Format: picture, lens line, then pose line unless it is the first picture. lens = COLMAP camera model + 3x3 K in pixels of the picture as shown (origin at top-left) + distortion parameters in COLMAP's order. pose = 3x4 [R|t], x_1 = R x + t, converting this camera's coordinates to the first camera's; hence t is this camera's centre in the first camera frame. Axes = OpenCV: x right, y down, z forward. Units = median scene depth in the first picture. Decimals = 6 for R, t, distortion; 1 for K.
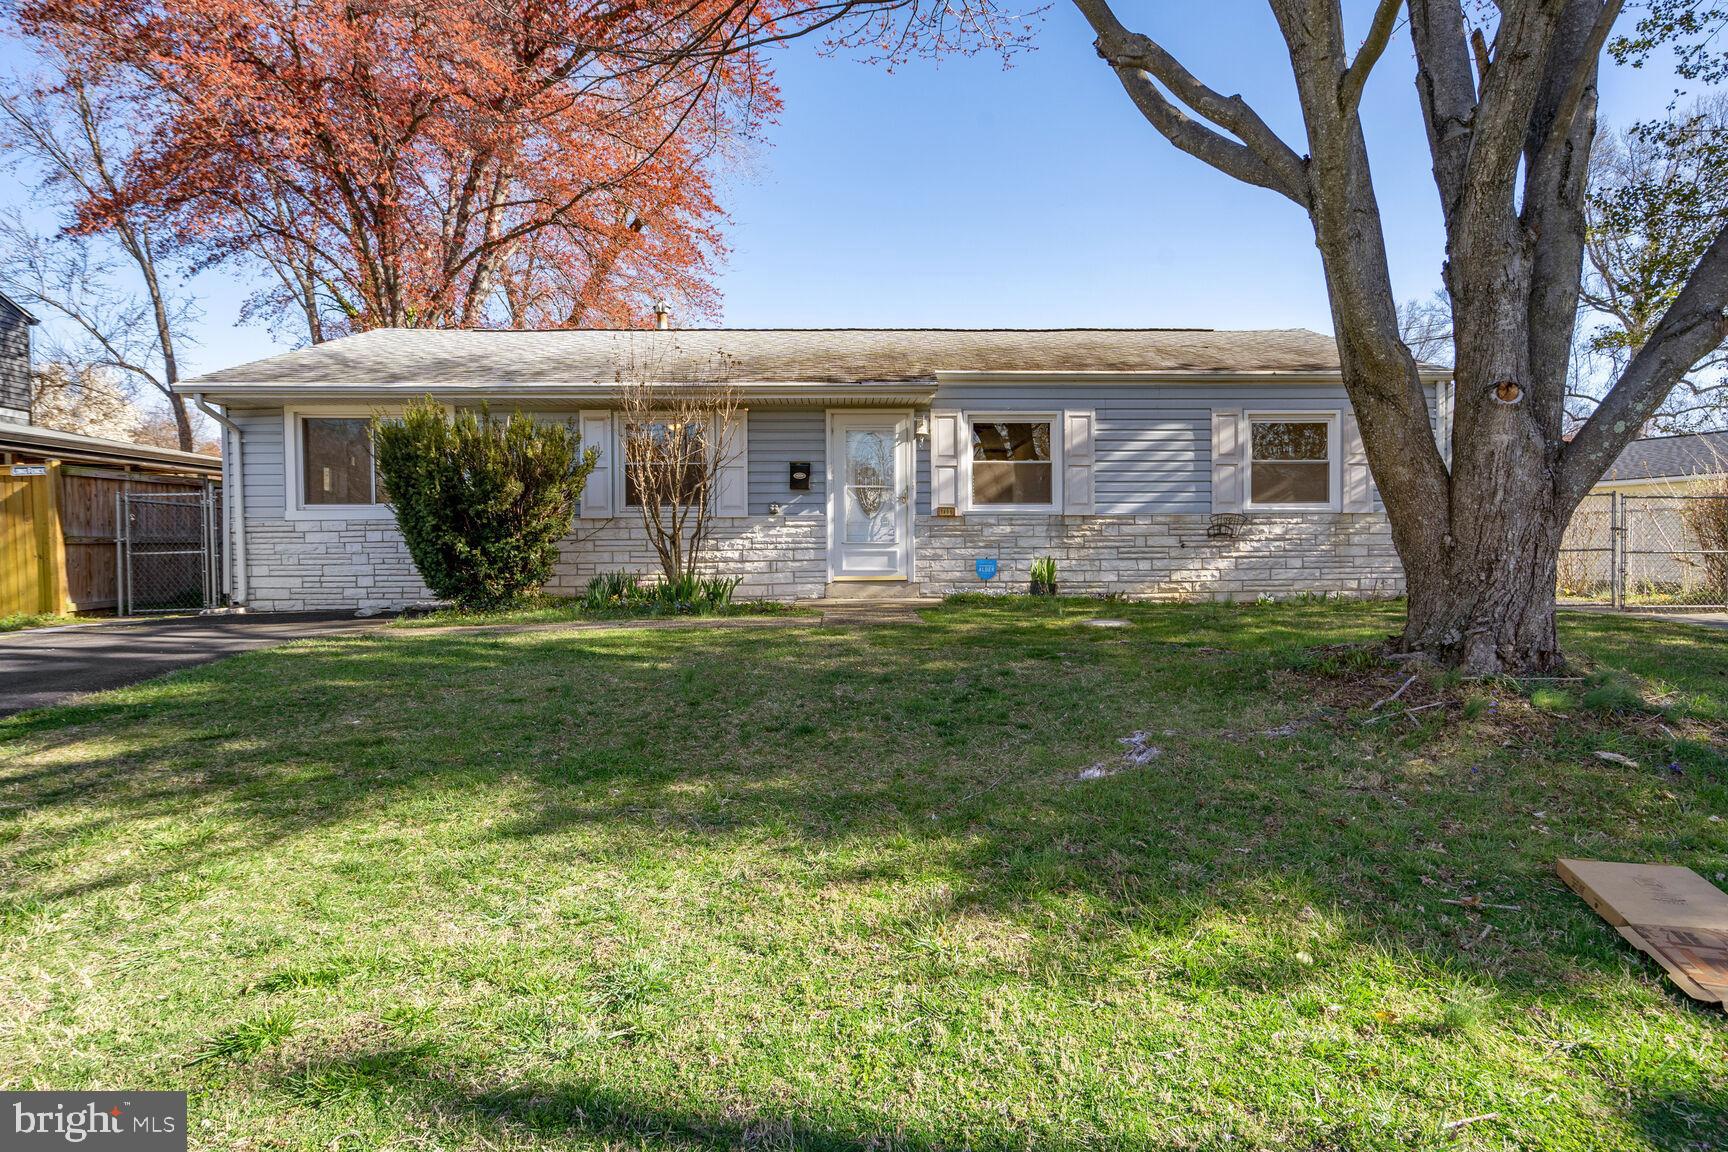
lens RADIAL K [[909.4, 0, 863.9], [0, 909.4, 589.5], [0, 0, 1]] dist [-0.000585, -0.000884]
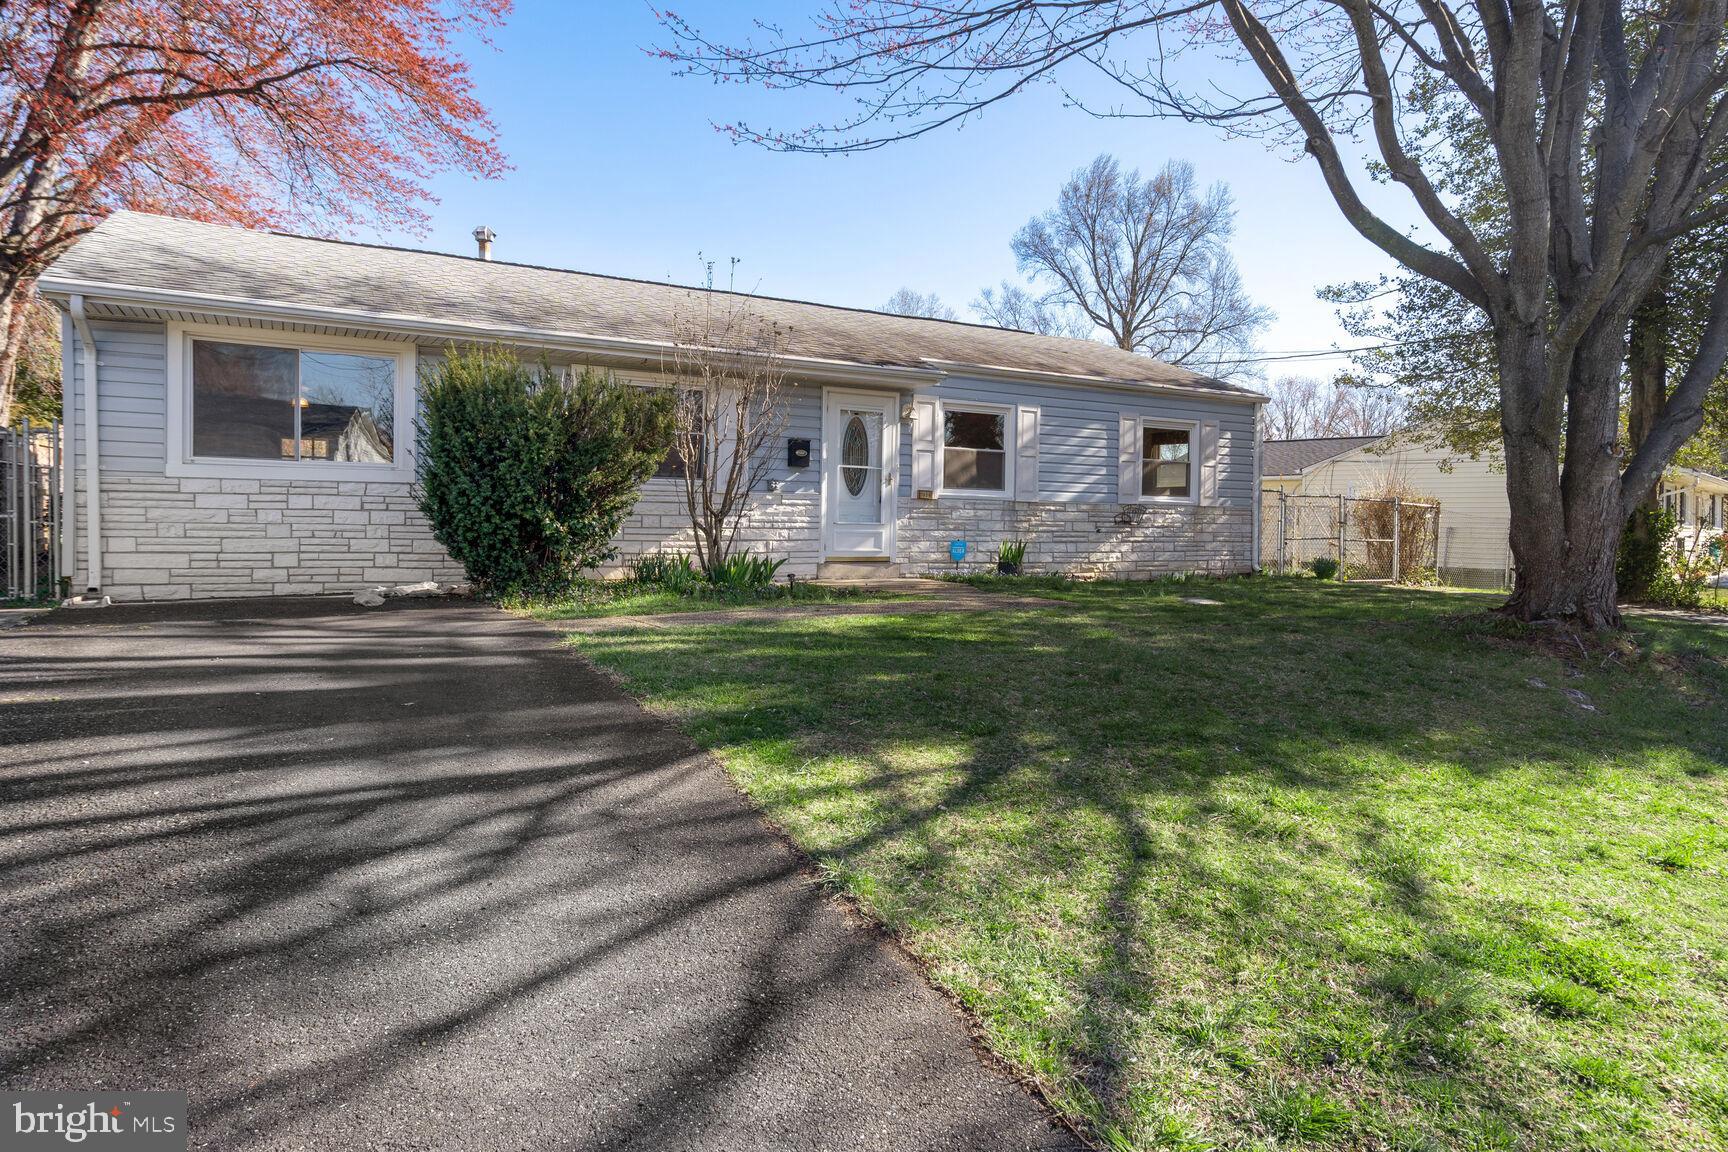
lens RADIAL K [[976.3, 0, 864.9], [0, 976.3, 565.7], [0, 0, 1]] dist [0.005758, 0.001536]
pose [[0.892010, 0.001142, 0.452014, -0.476342], [-0.003445, 0.999985, 0.004273, -0.008988], [-0.452002, -0.005369, 0.892001, 0.035827]]
